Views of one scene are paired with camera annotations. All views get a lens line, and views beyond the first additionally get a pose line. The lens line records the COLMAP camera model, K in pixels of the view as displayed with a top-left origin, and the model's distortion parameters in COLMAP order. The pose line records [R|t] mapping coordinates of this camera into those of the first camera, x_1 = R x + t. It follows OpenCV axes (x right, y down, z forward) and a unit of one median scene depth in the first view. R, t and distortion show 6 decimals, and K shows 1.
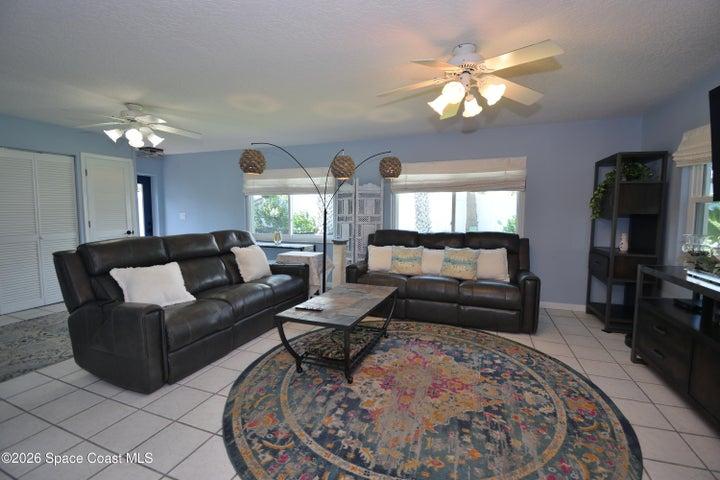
lens RADIAL K [[319.2, 0, 359.2], [0, 319.2, 234.8], [0, 0, 1]] dist [0.017376, -0.022540]
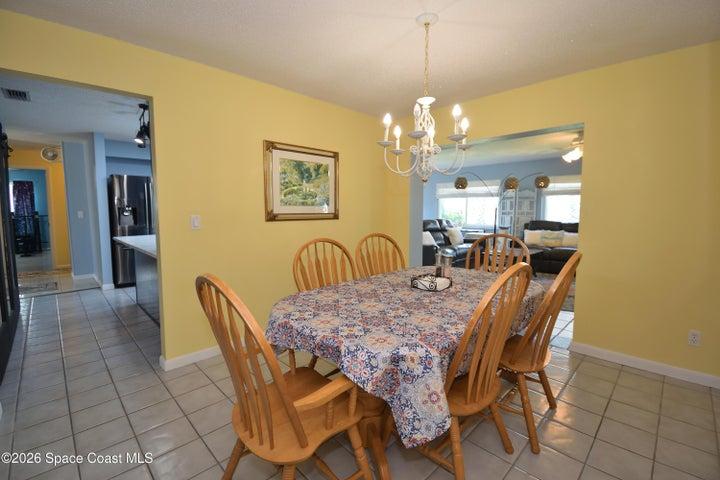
lens RADIAL K [[319.2, 0, 359.2], [0, 319.2, 234.8], [0, 0, 1]] dist [0.017376, -0.022540]
pose [[0.911871, 0.032505, -0.409188, -0.067259], [-0.030679, 0.999468, 0.011029, 0.064418], [0.409329, 0.002497, 0.912384, -0.774667]]
